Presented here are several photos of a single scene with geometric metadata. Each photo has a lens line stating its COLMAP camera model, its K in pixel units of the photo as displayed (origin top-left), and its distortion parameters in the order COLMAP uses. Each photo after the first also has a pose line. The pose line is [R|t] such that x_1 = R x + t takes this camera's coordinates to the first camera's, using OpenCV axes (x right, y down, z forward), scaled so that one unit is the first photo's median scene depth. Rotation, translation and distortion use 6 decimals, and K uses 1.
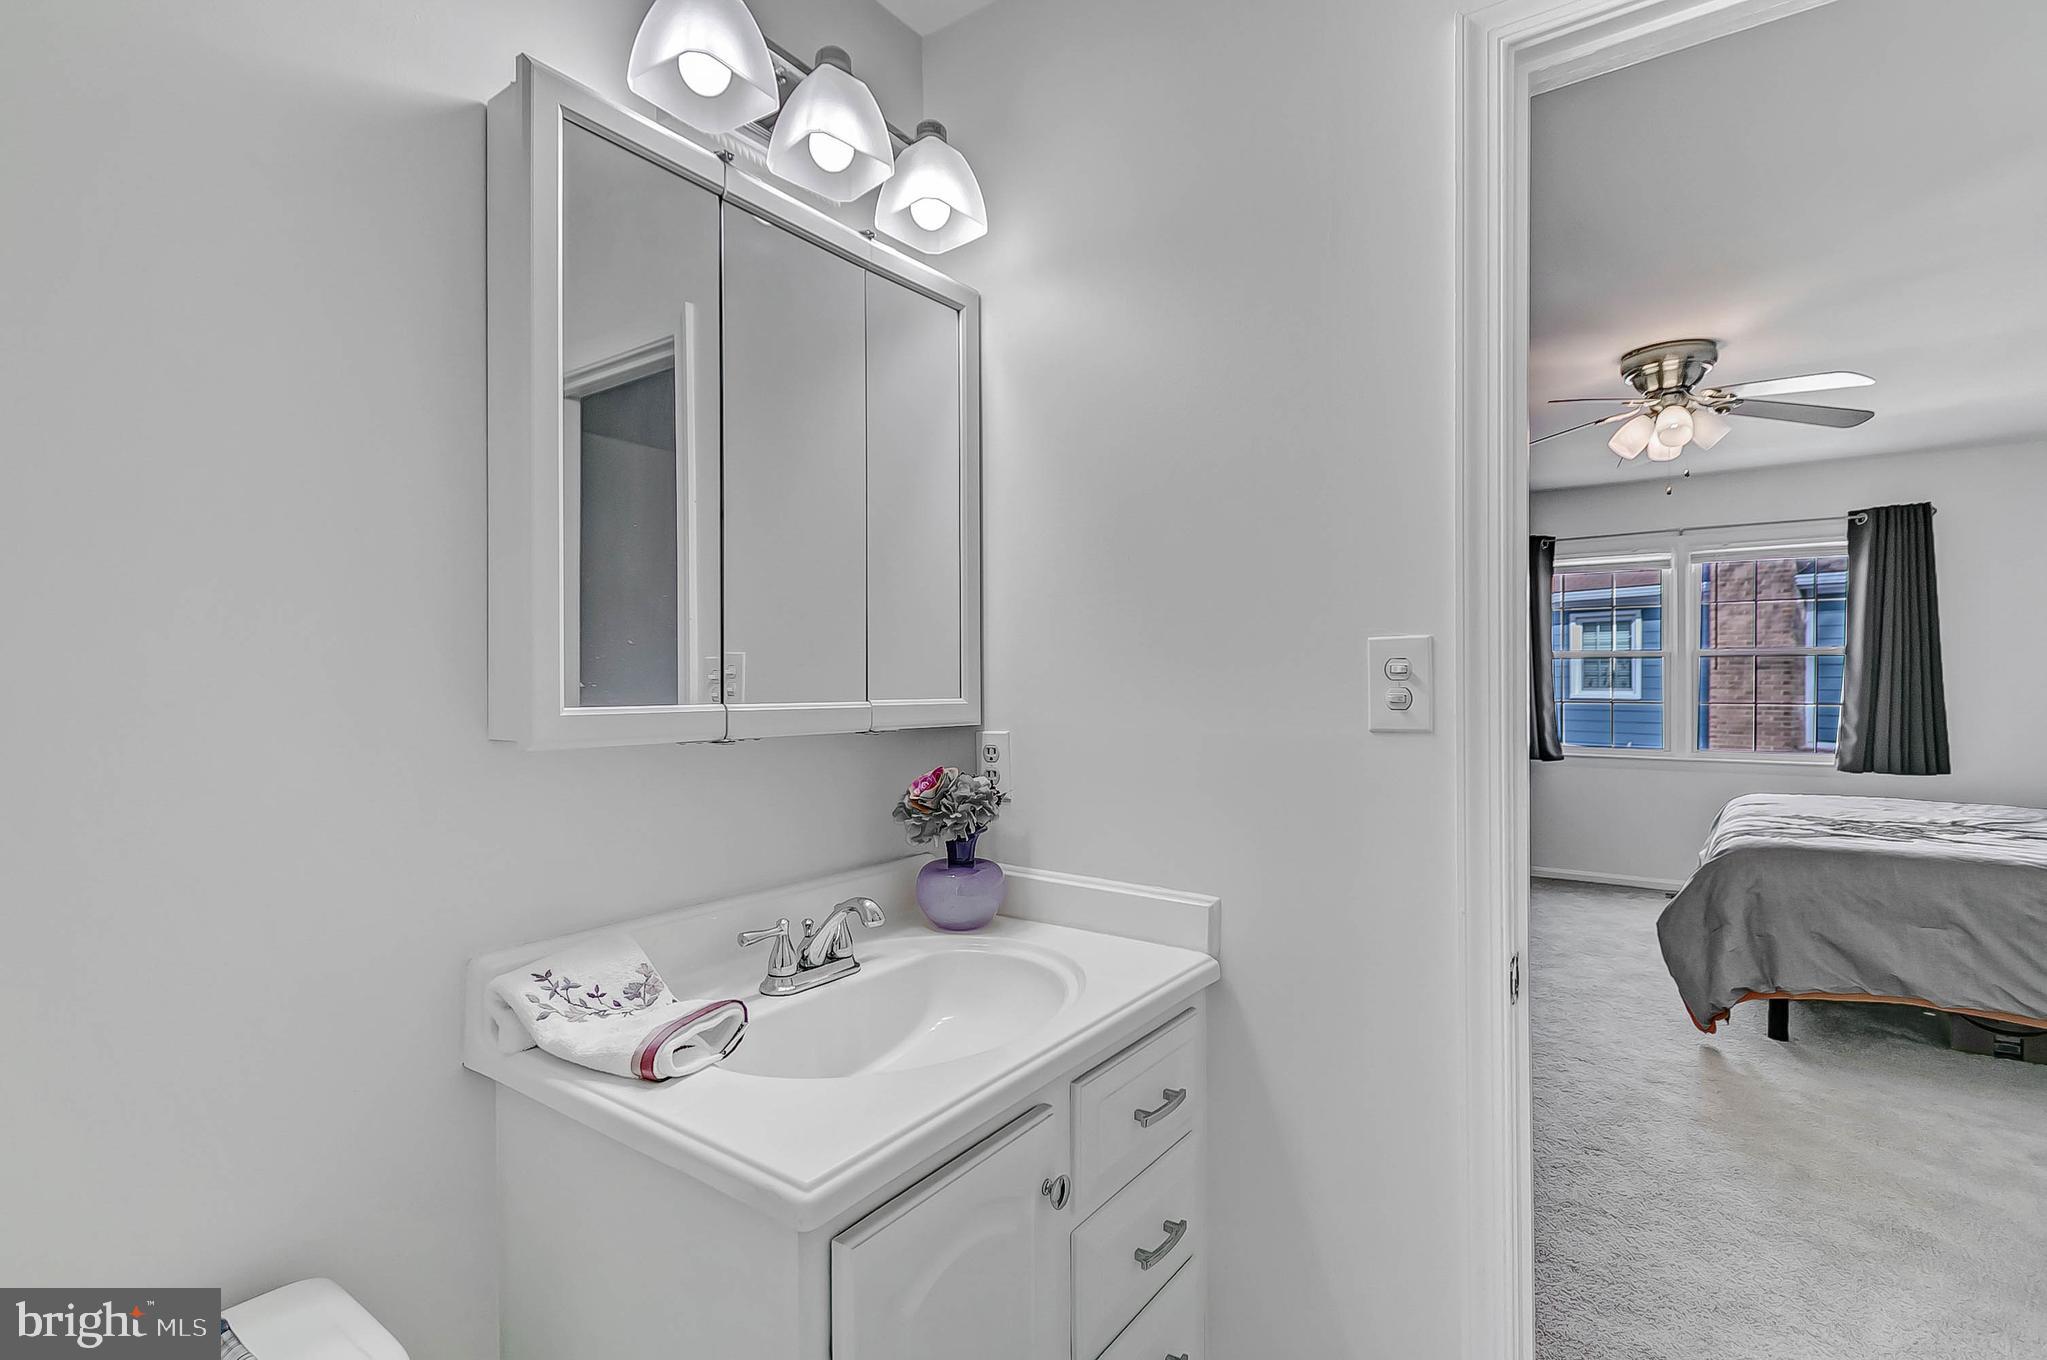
lens RADIAL K [[949.5, 0, 1013.8], [0, 949.5, 686.2], [0, 0, 1]] dist [0.005976, -0.003535]
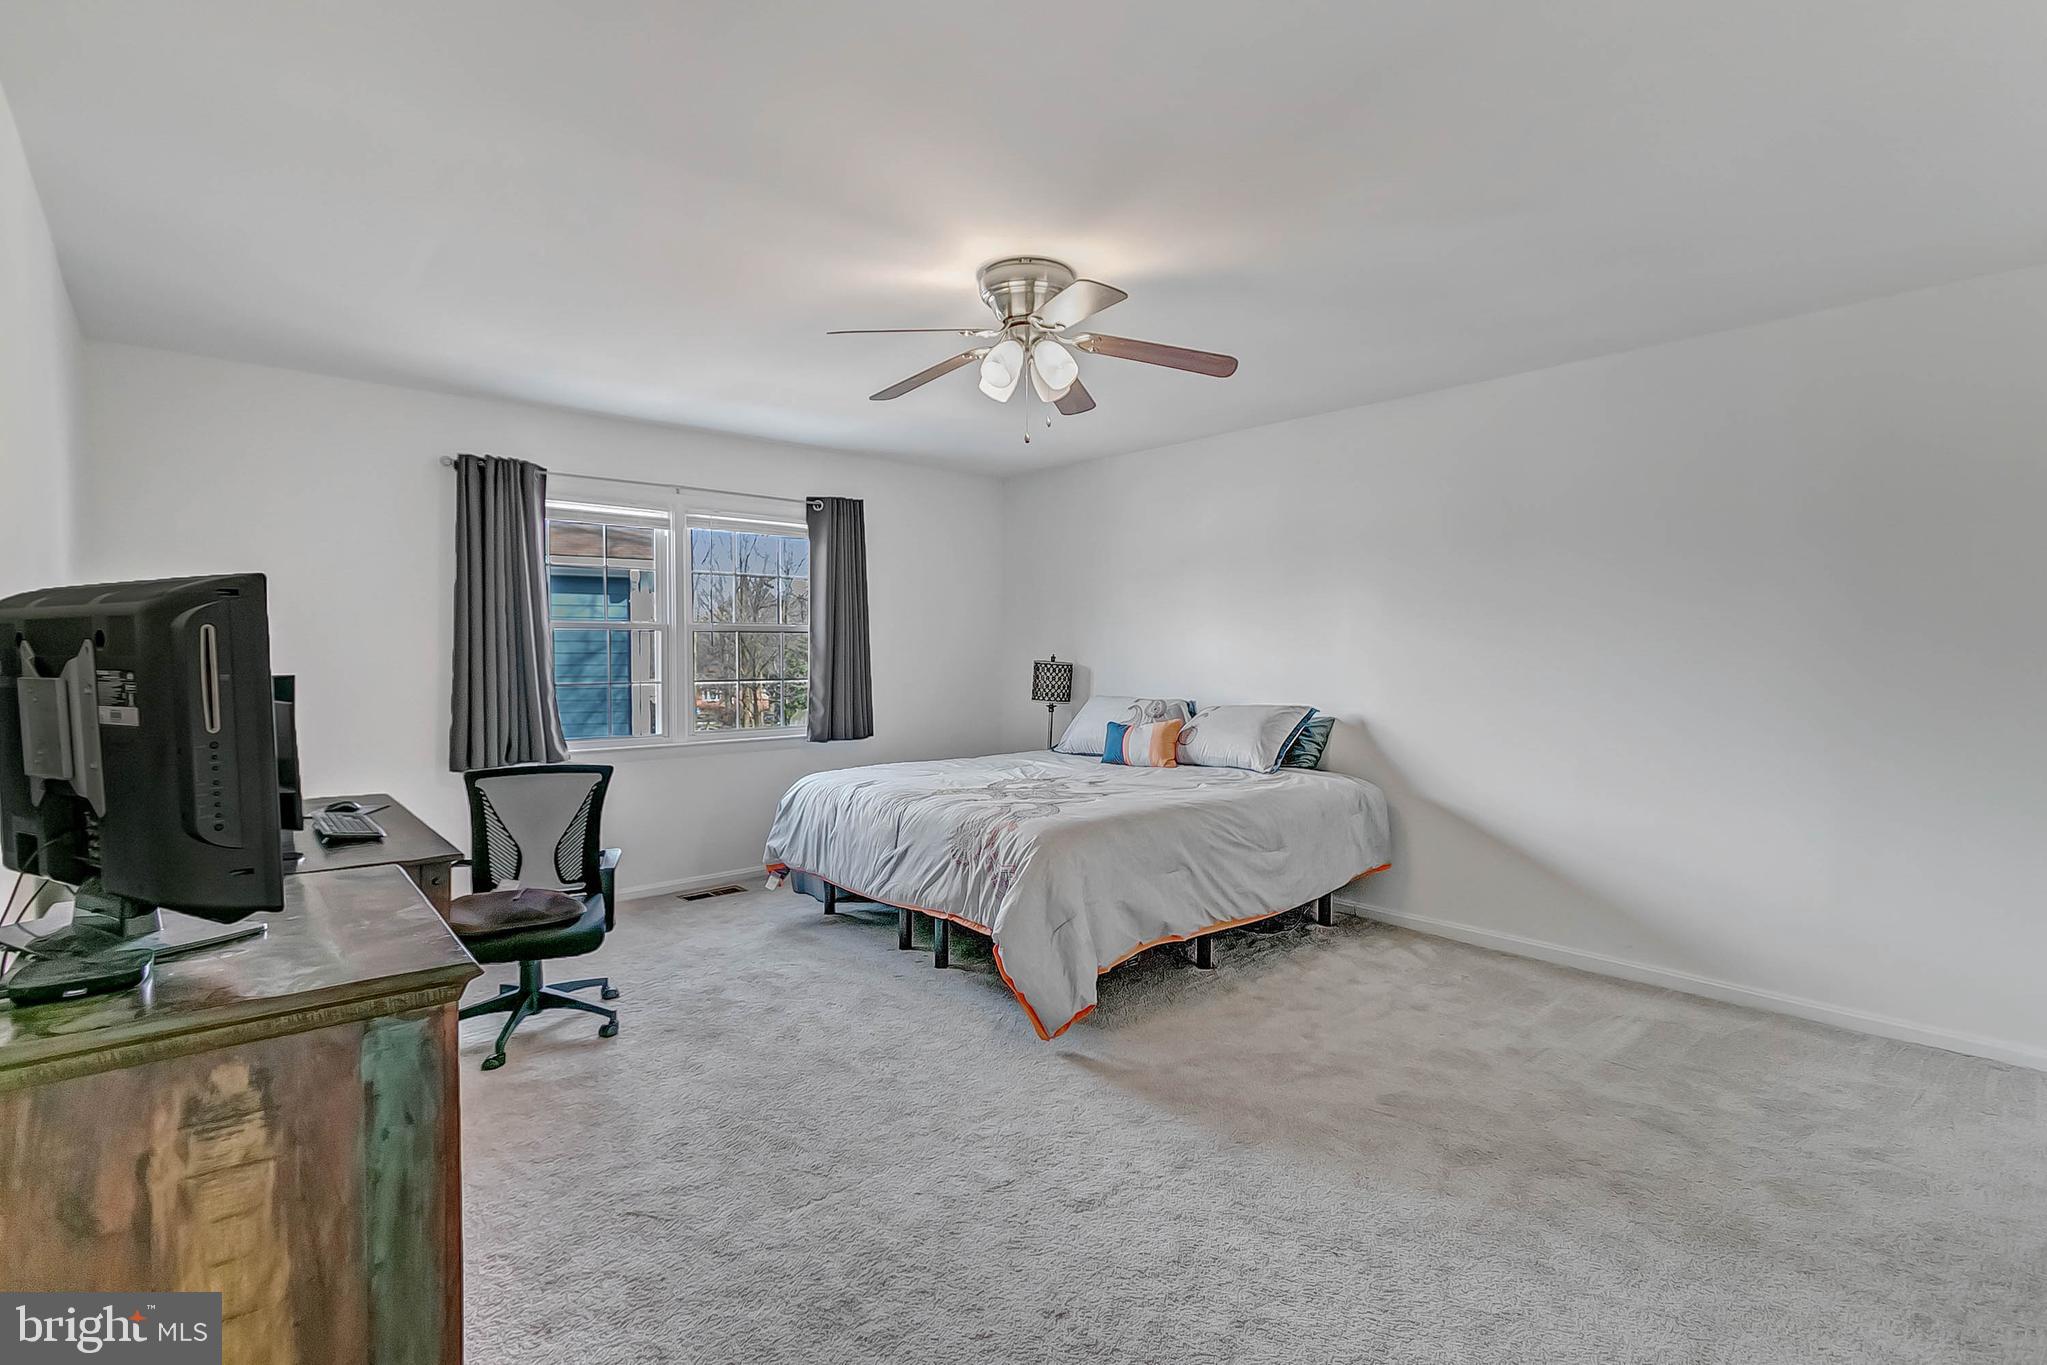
lens RADIAL K [[949.5, 0, 1016.7], [0, 949.5, 683.5], [0, 0, 1]] dist [0.005976, -0.003535]
pose [[0.219129, -0.029722, 0.975243, -0.108424], [0.009772, 0.999553, 0.028267, -0.003872], [-0.975647, 0.003336, 0.219322, 0.555229]]
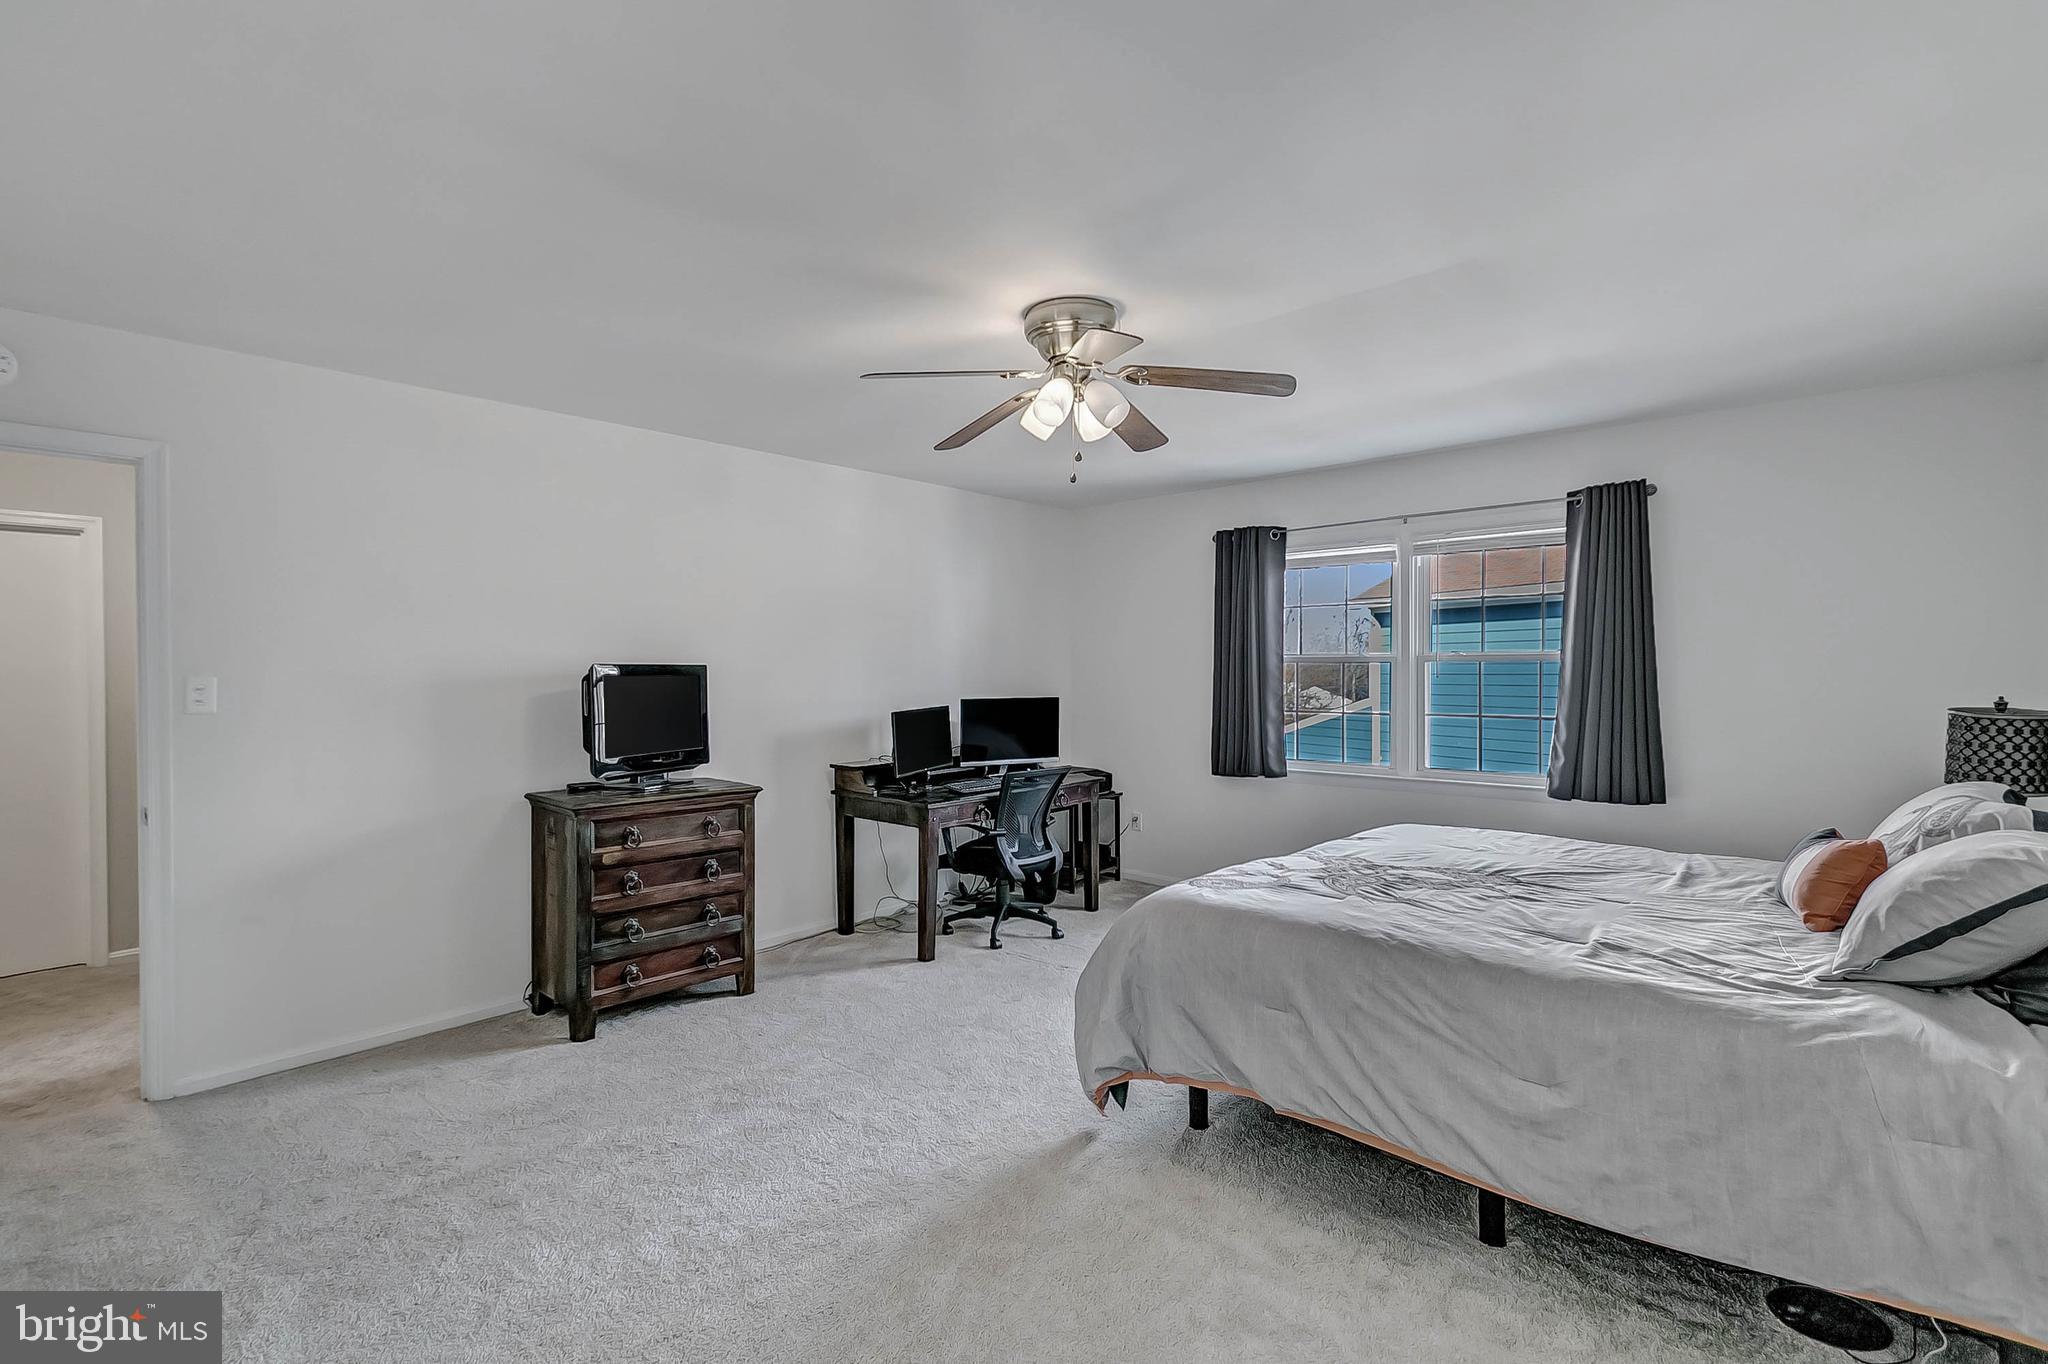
lens RADIAL K [[950.0, 0, 1035.8], [0, 950.0, 692.2], [0, 0, 1]] dist [0.005976, -0.003535]
pose [[0.995007, 0.005434, -0.099661, 0.501645], [-0.004229, 0.999916, 0.012291, -0.014009], [0.099720, -0.011808, 0.994946, 0.108770]]
